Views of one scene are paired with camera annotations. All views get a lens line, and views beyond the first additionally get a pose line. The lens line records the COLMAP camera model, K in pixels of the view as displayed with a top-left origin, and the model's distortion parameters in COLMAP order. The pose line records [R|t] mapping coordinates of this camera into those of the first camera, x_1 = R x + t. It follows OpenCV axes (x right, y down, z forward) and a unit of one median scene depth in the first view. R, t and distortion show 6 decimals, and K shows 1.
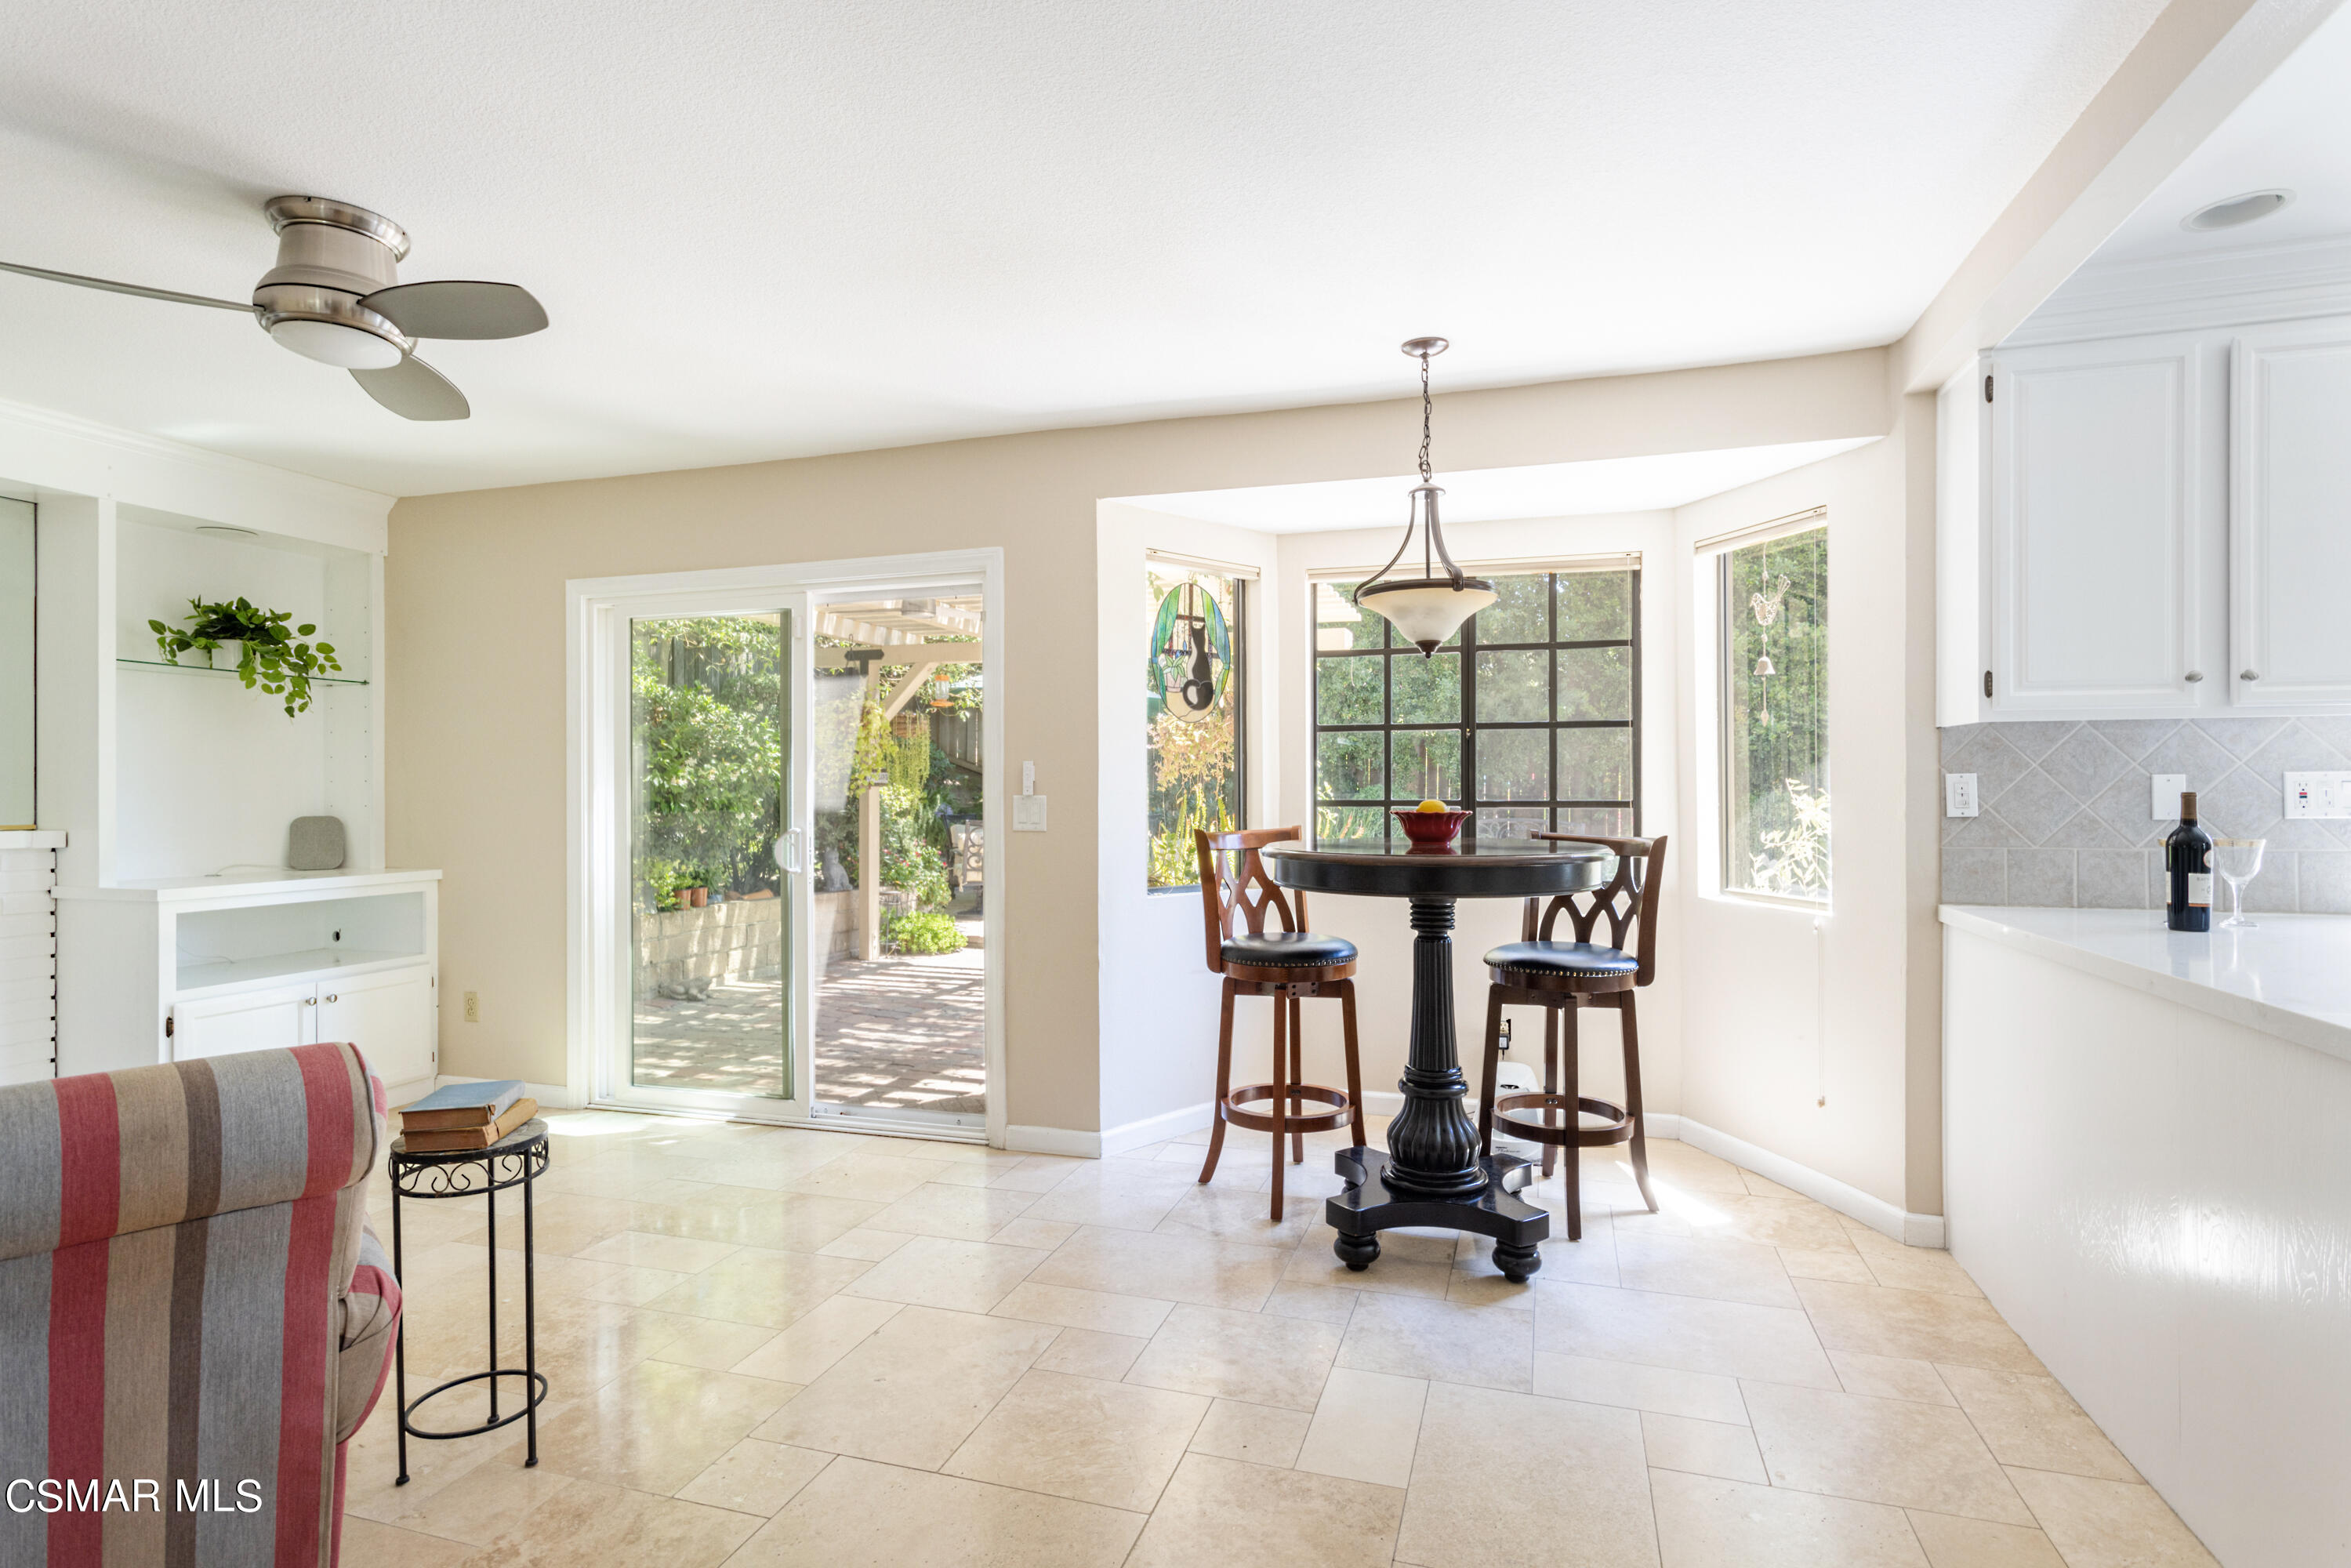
lens RADIAL K [[1166.6, 0, 1176.0], [0, 1166.6, 782.1], [0, 0, 1]] dist [-0.015472, 0.002190]
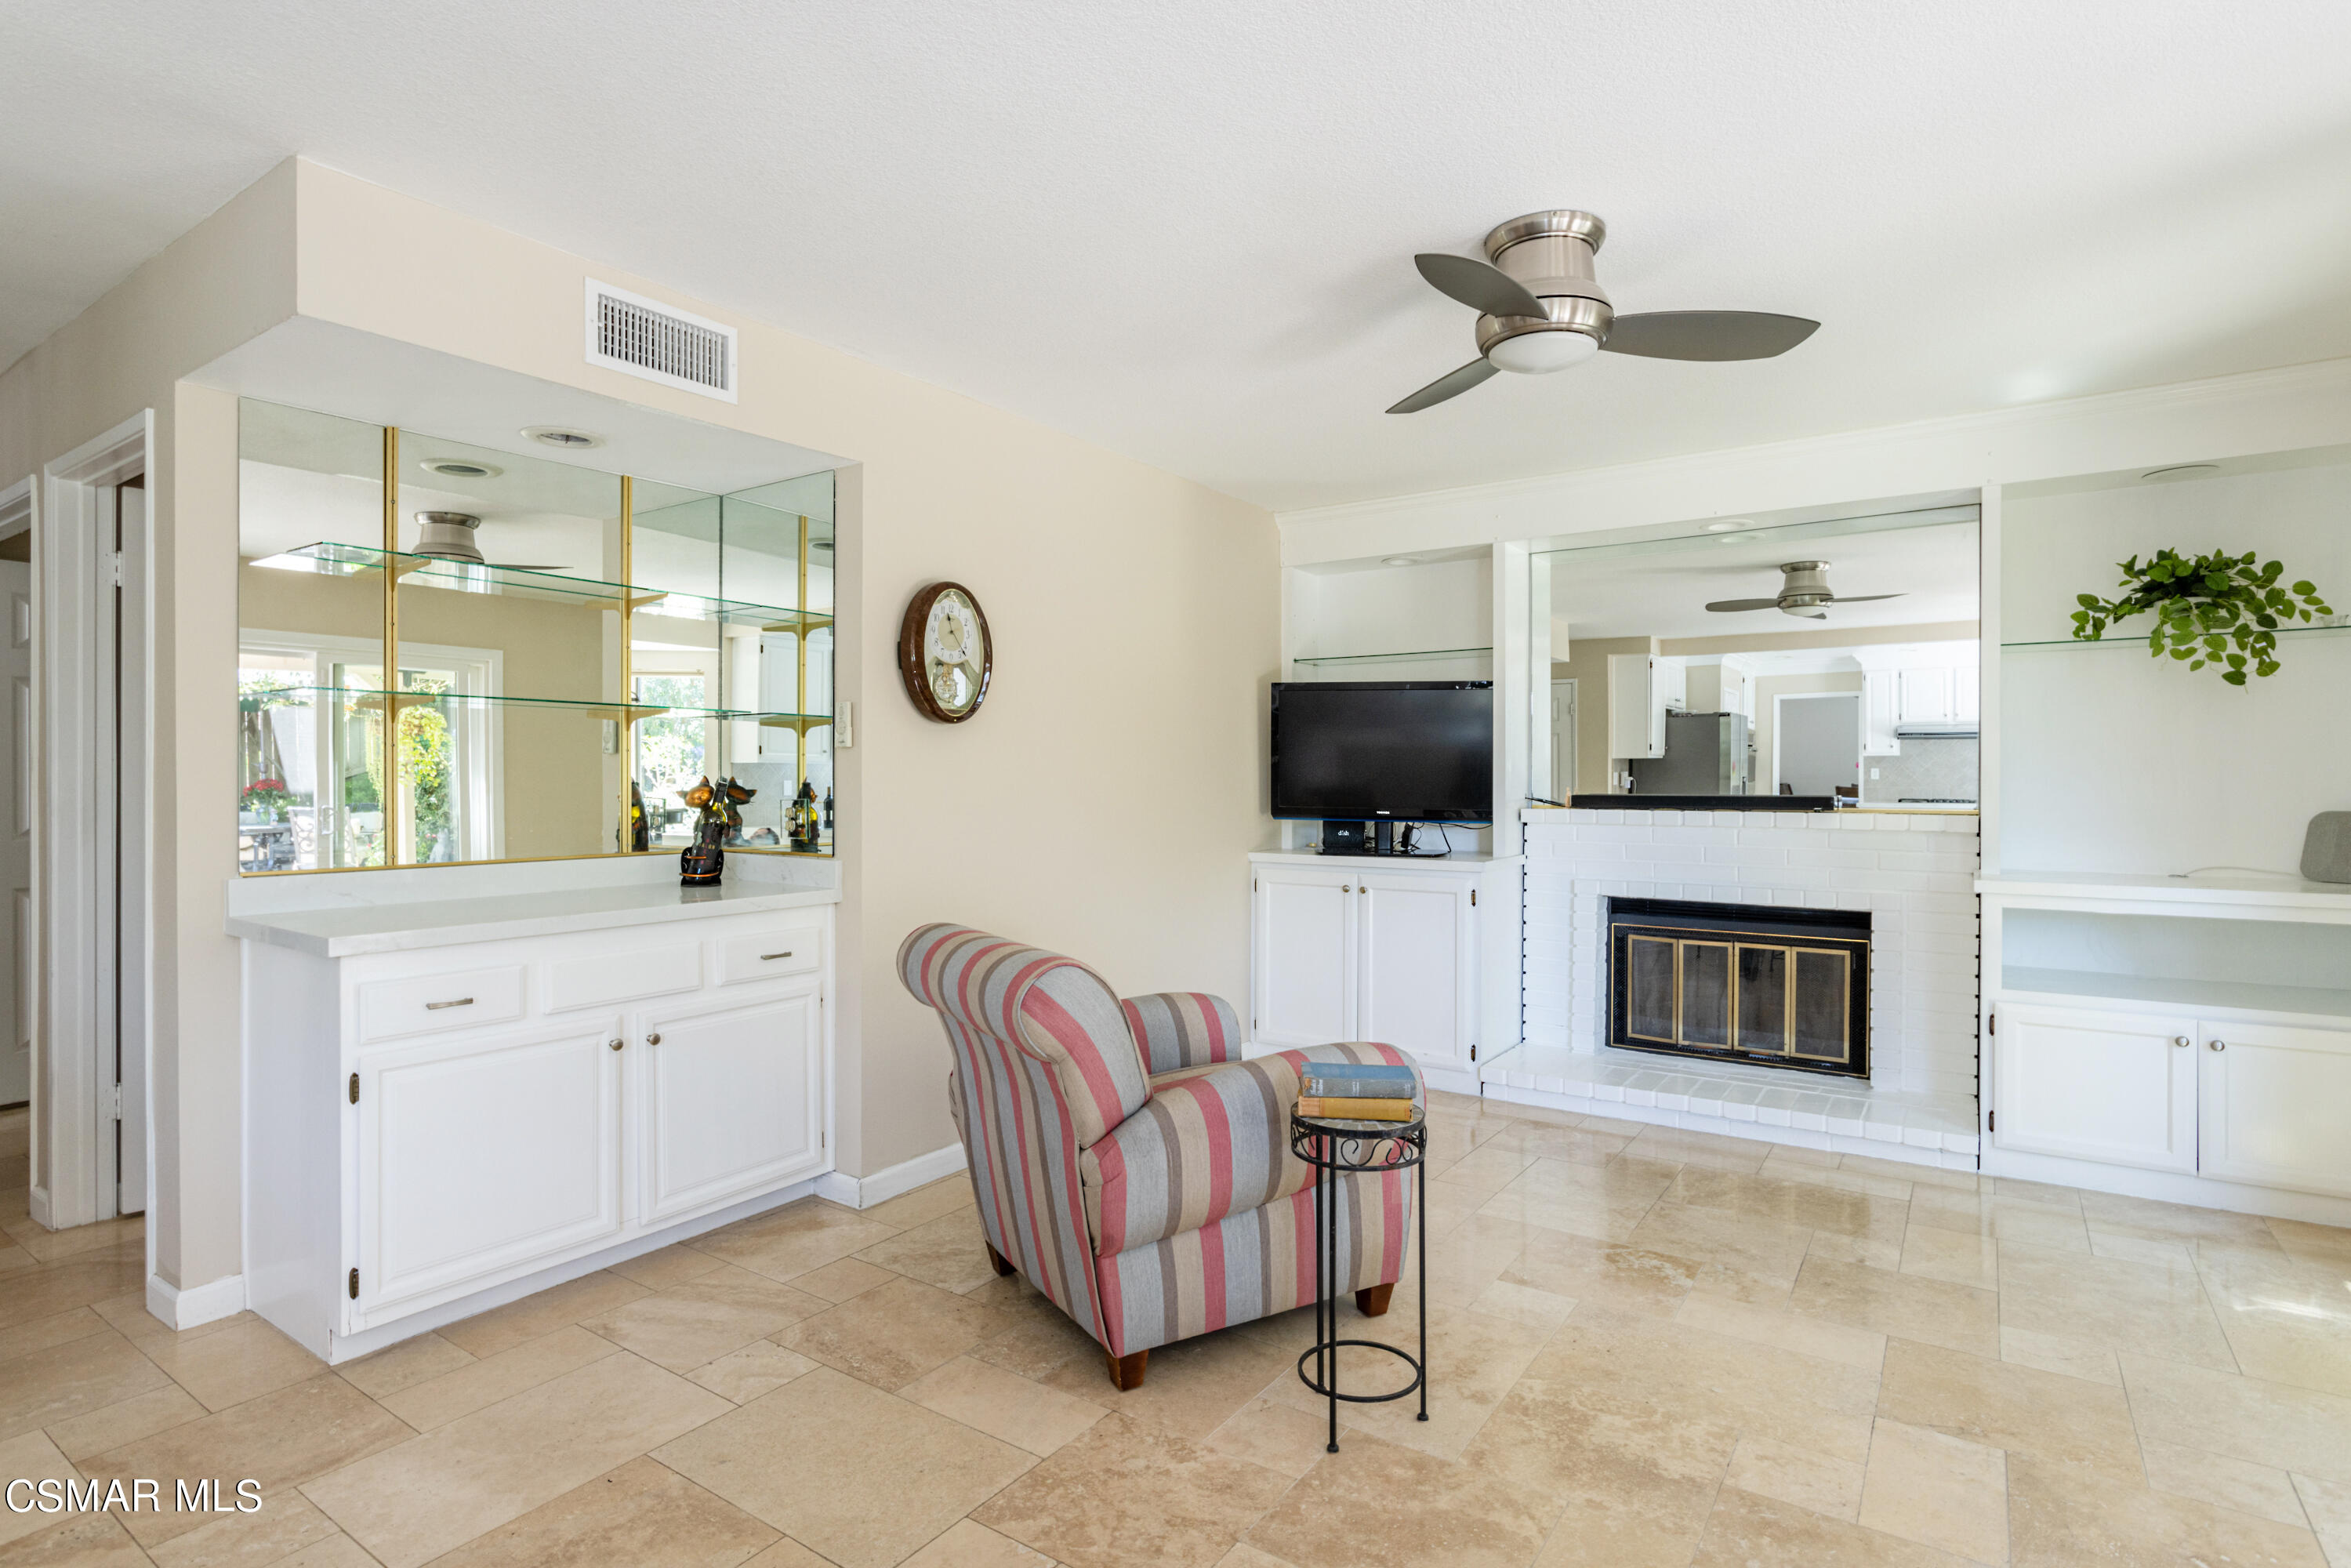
lens RADIAL K [[1166.6, 0, 1173.7], [0, 1166.6, 784.4], [0, 0, 1]] dist [-0.015472, 0.002190]
pose [[-0.293359, 0.010877, -0.955940, 0.210222], [0.008406, 0.999926, 0.008797, -0.000776], [0.955965, -0.005455, -0.293429, 0.550651]]
